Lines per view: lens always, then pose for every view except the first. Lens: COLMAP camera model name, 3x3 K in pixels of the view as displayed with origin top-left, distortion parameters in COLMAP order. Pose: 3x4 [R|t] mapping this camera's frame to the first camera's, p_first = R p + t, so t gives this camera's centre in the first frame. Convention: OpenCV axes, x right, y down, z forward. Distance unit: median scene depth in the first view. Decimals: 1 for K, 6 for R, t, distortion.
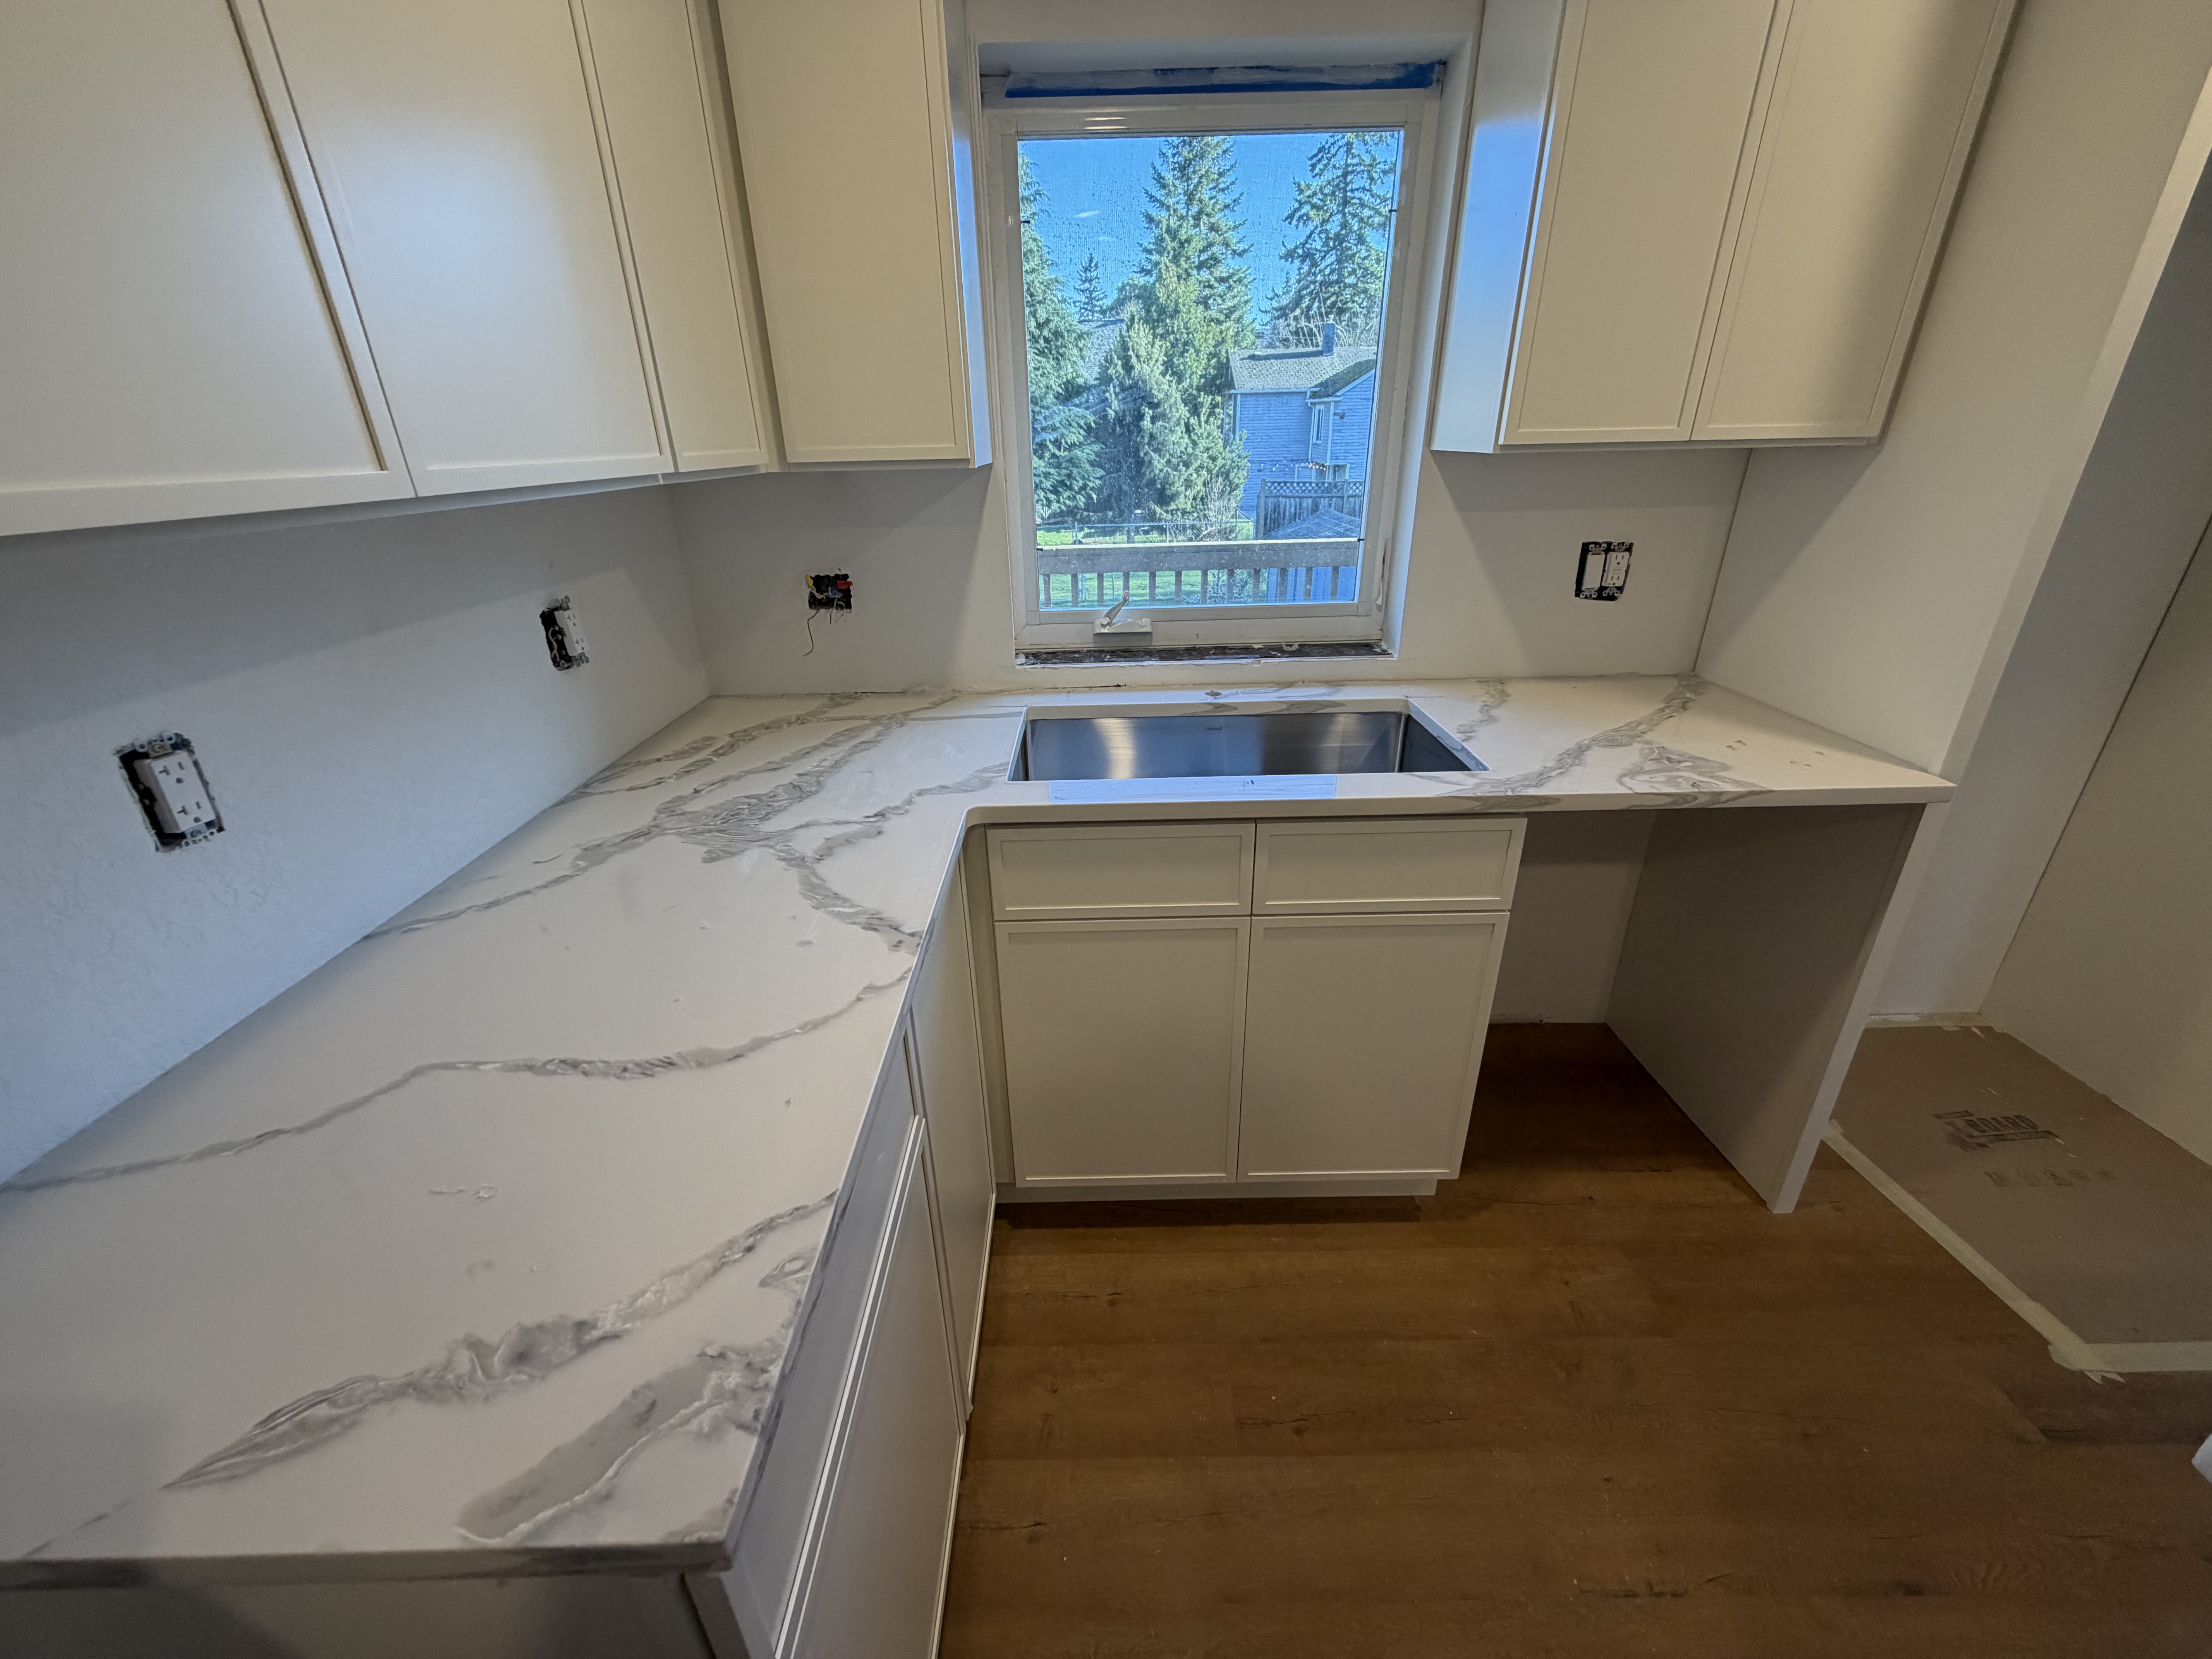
lens RADIAL K [[888.3, 0, 1107.8], [0, 888.3, 826.2], [0, 0, 1]] dist [0.002658, 0.000219]
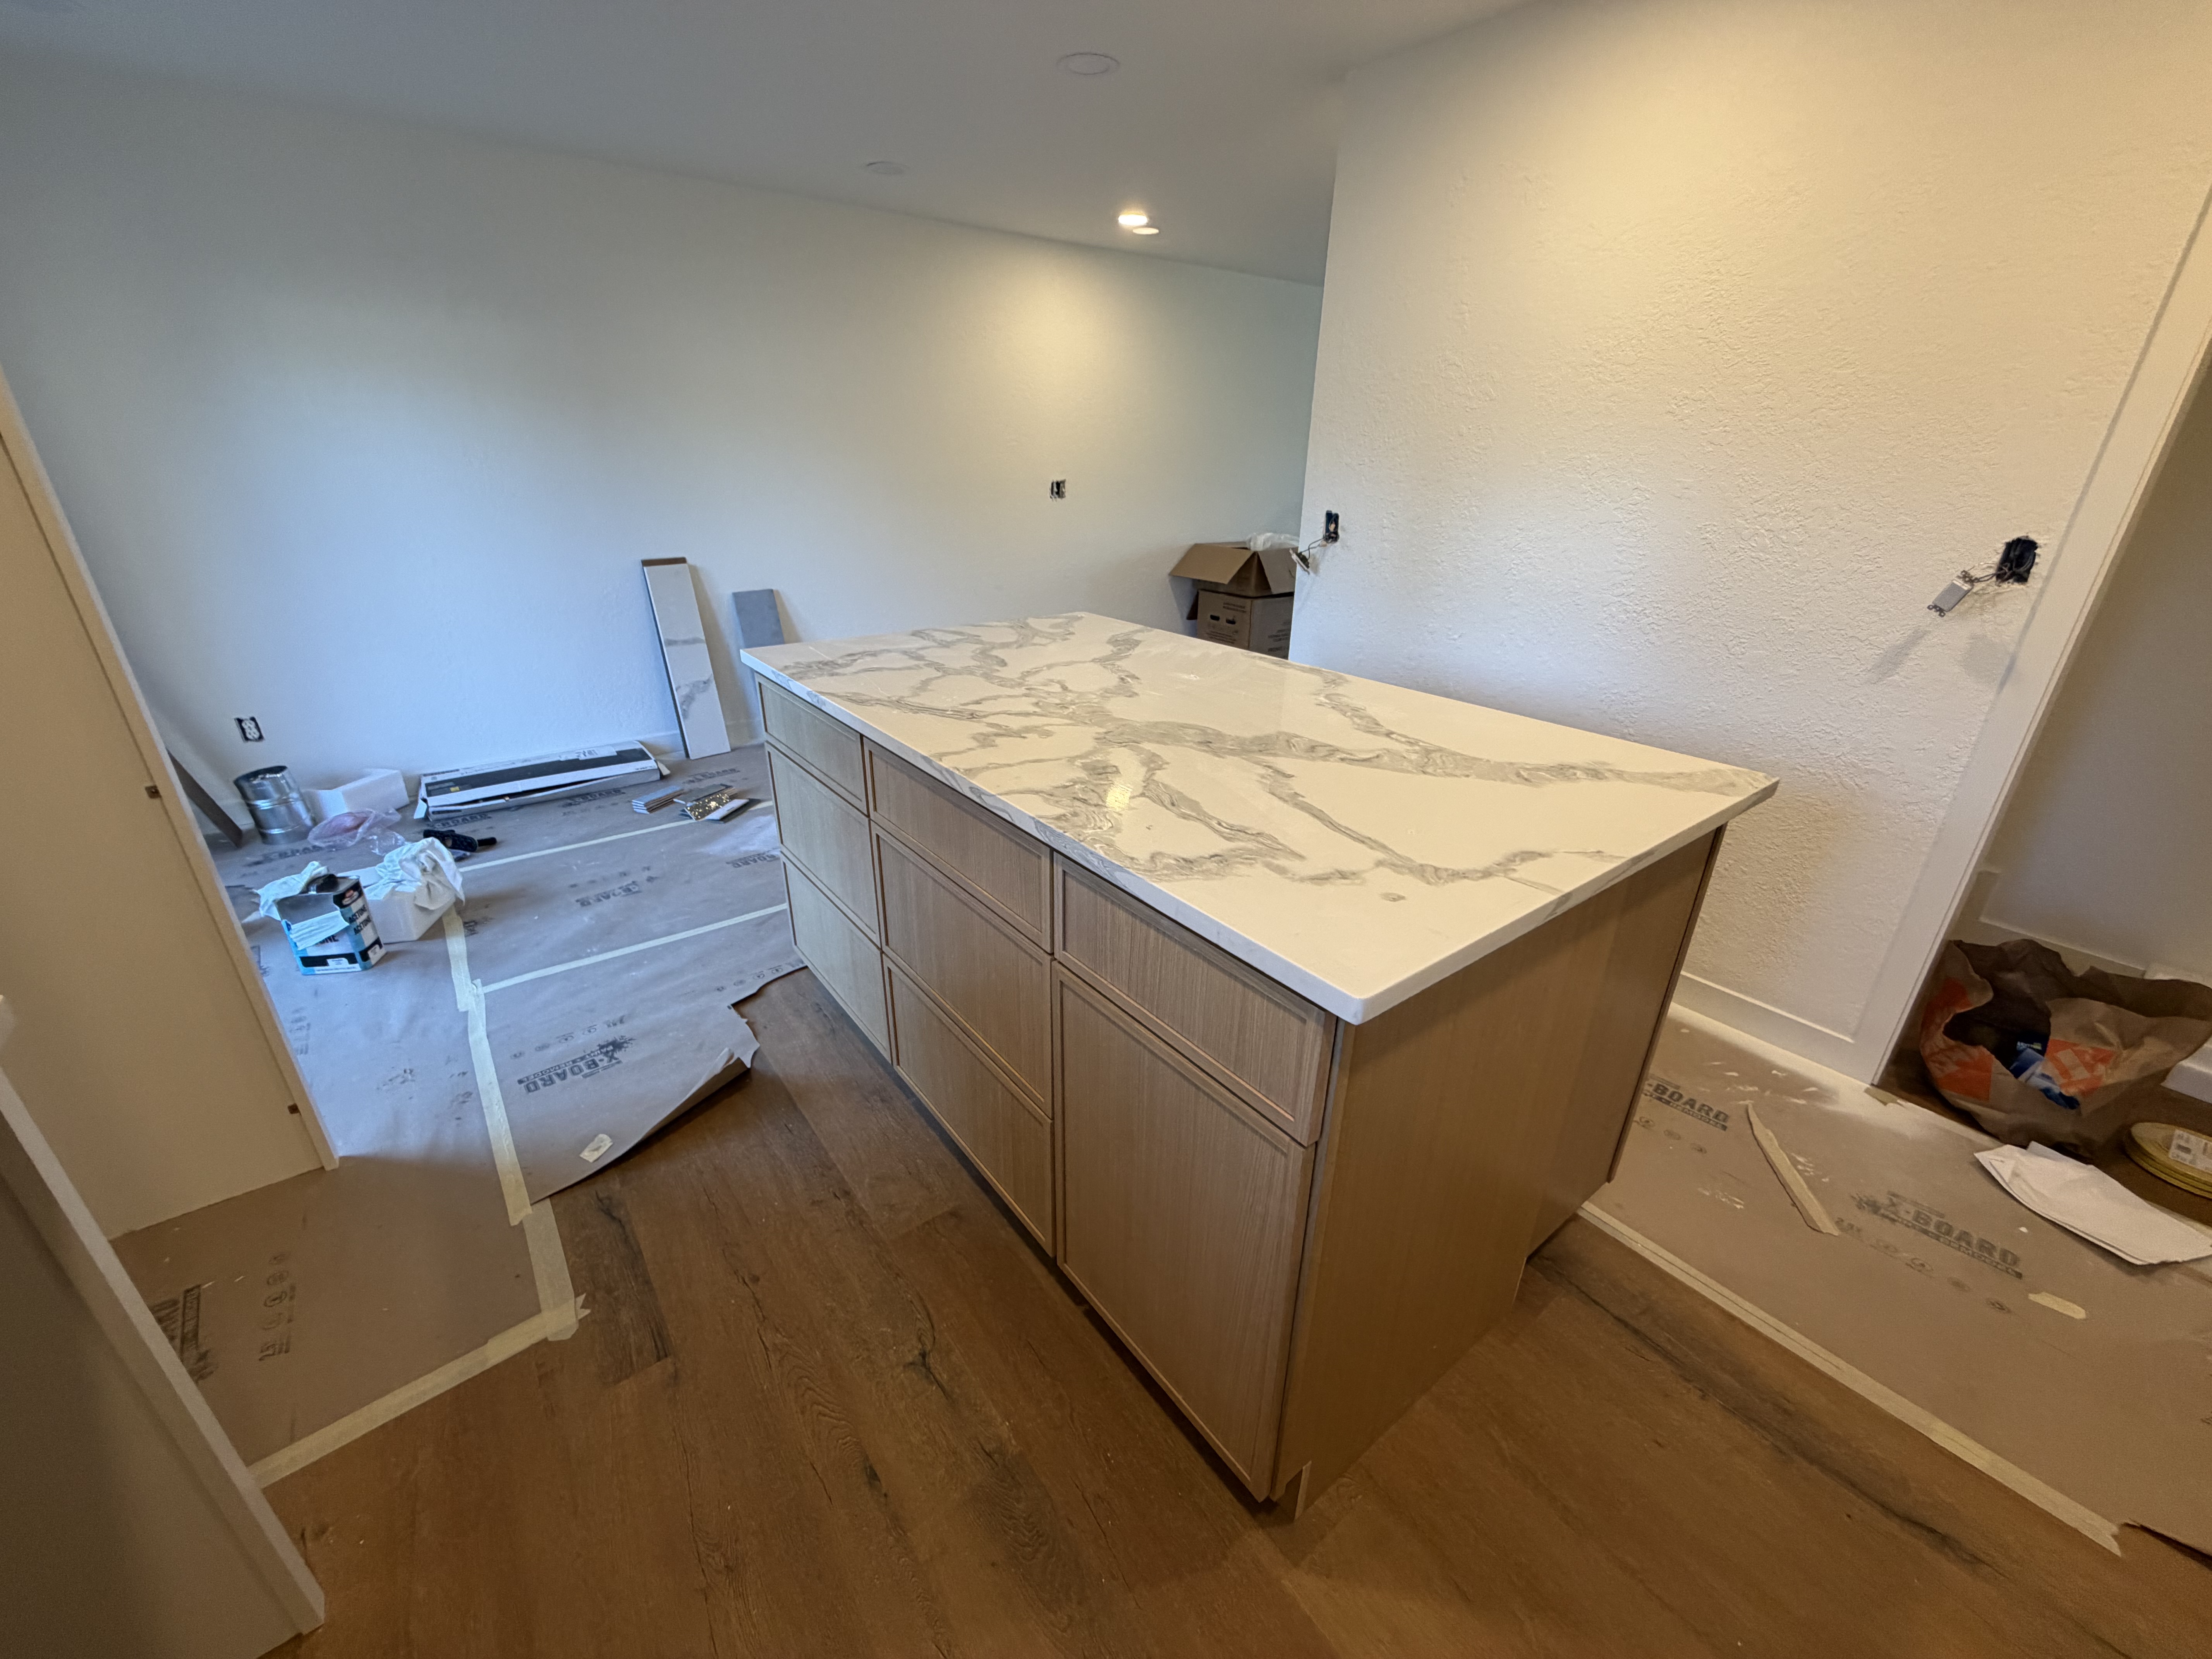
lens RADIAL K [[888.3, 0, 1106.0], [0, 888.3, 834.8], [0, 0, 1]] dist [0.002658, 0.000219]
pose [[-0.597371, -0.315839, 0.737152, 0.169370], [0.326988, 0.743381, 0.583492, -0.196021], [-0.732275, 0.589601, -0.340799, 0.596423]]
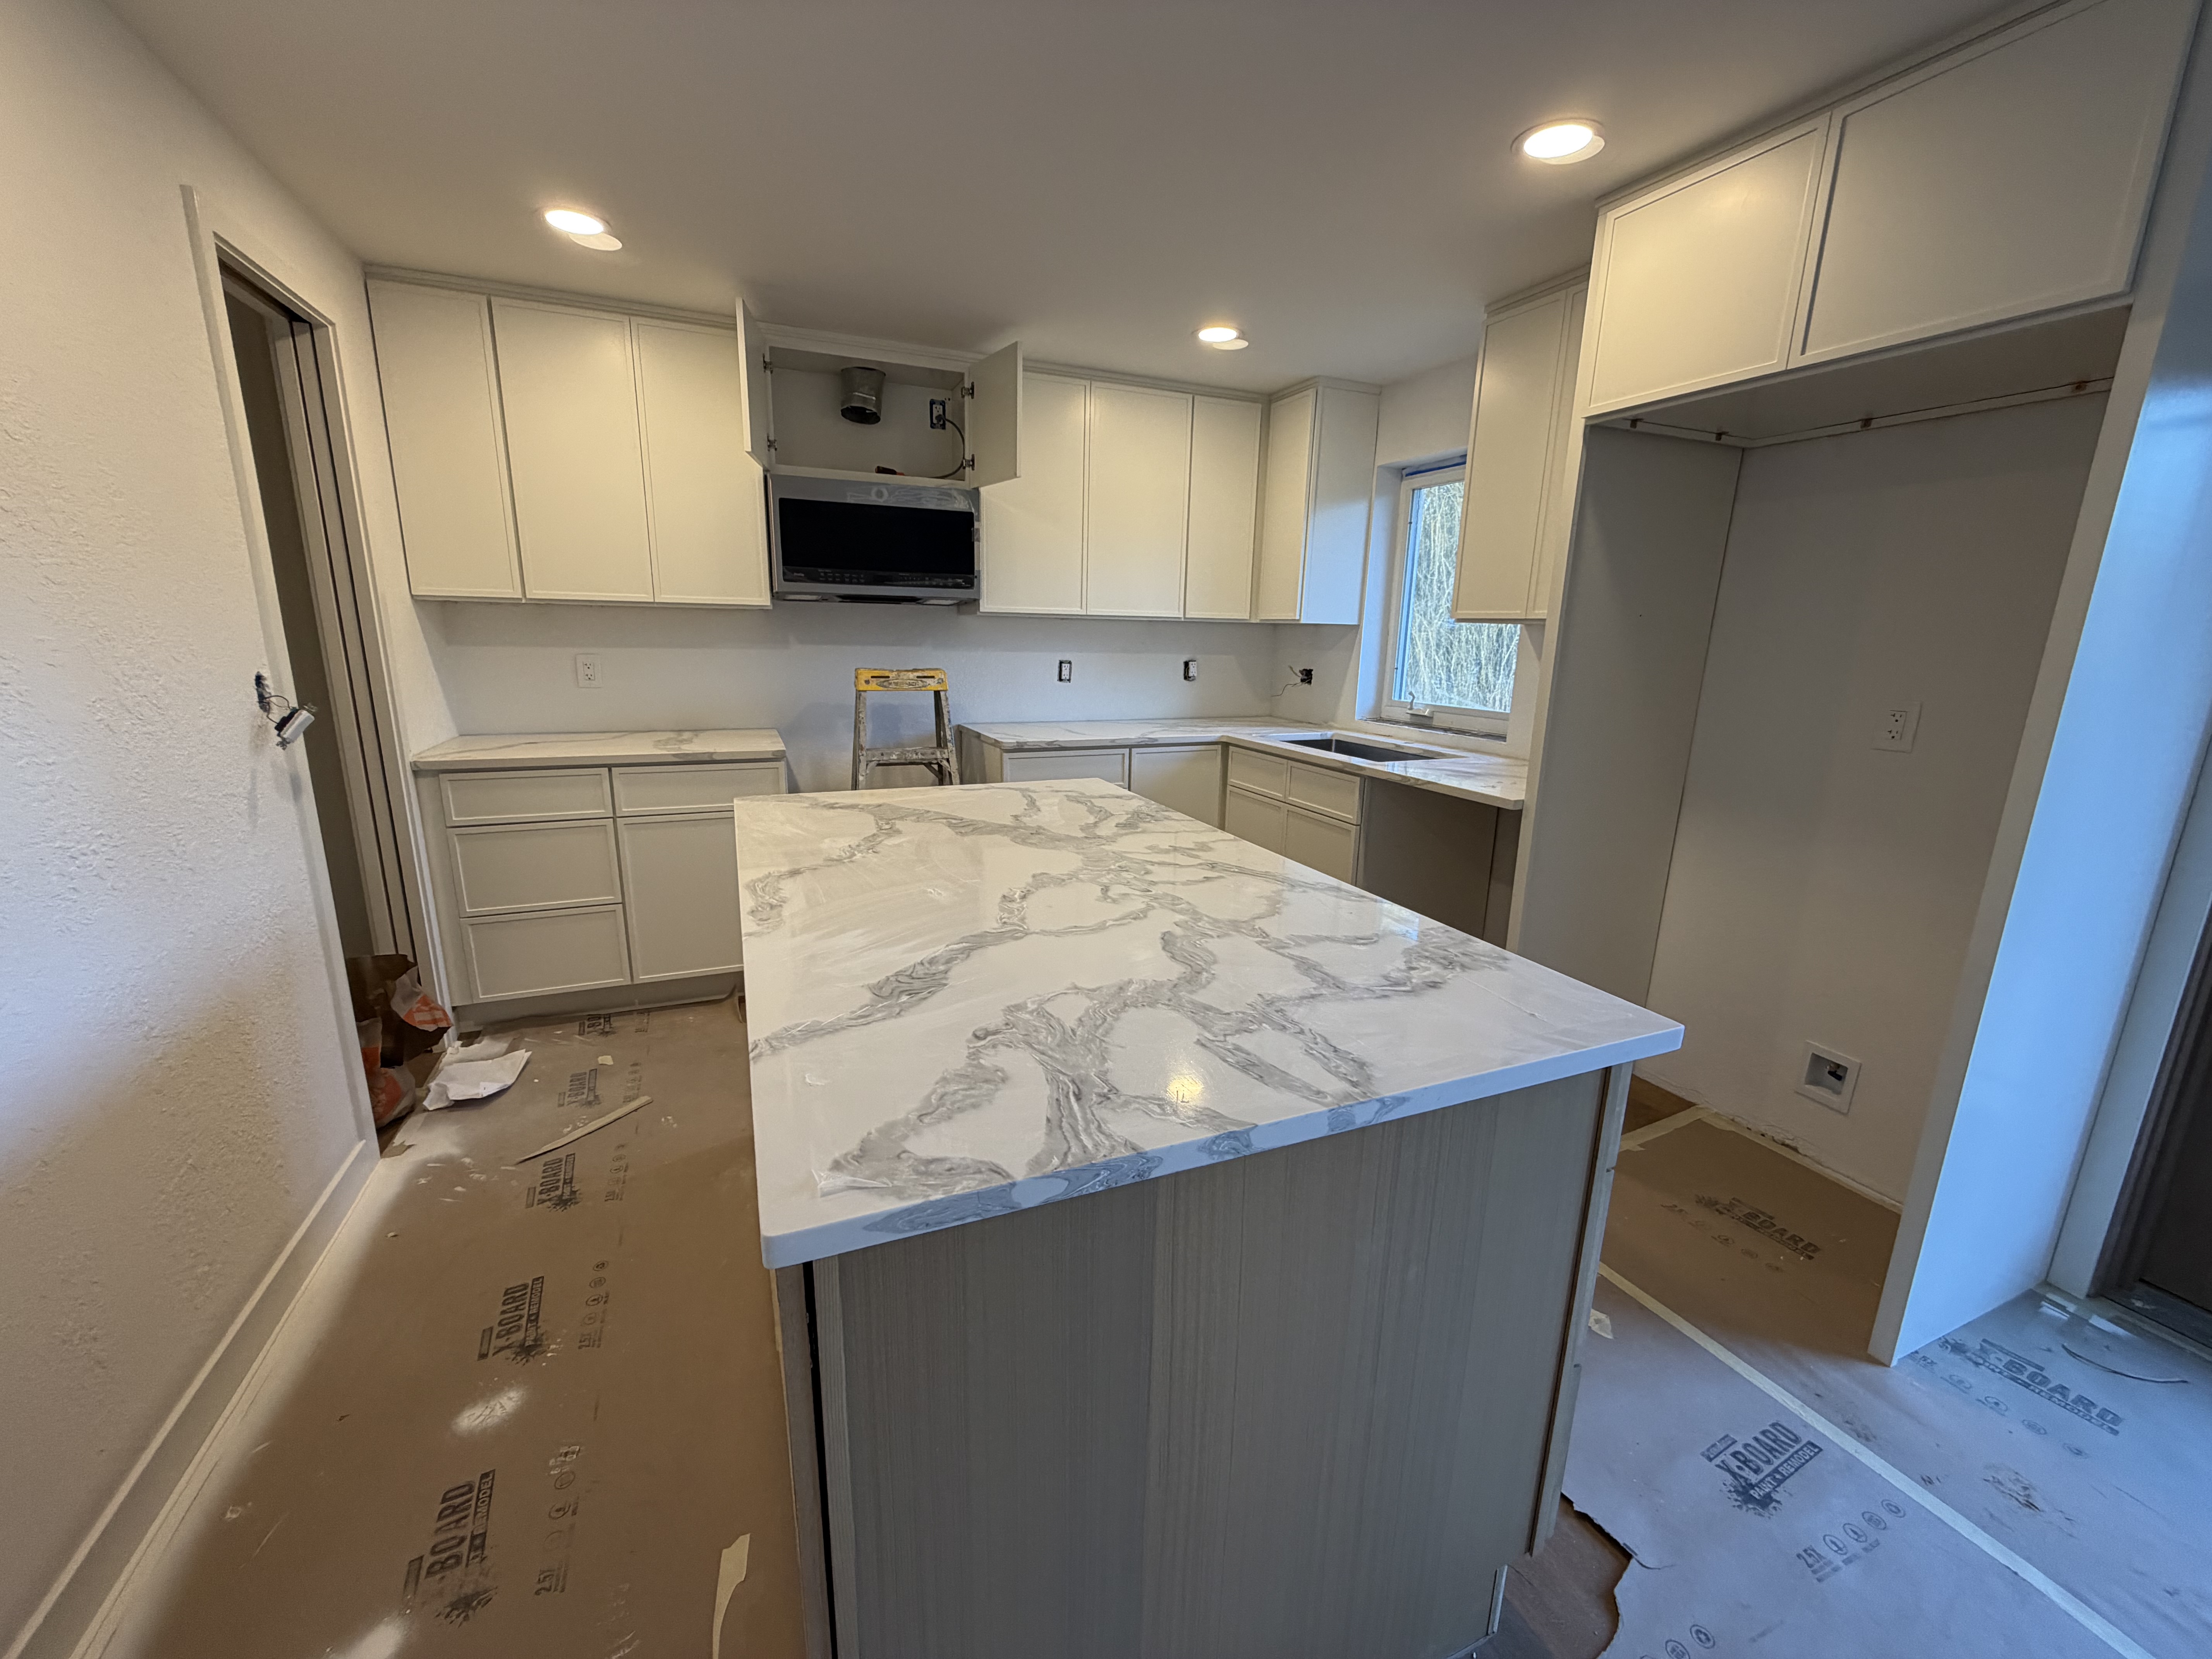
lens RADIAL K [[888.3, 0, 1101.2], [0, 888.3, 837.2], [0, 0, 1]] dist [0.002658, 0.000219]
pose [[0.375550, 0.230766, -0.897613, 2.102739], [-0.405604, 0.911756, 0.064703, 0.231230], [0.833335, 0.339776, 0.436010, -0.384529]]
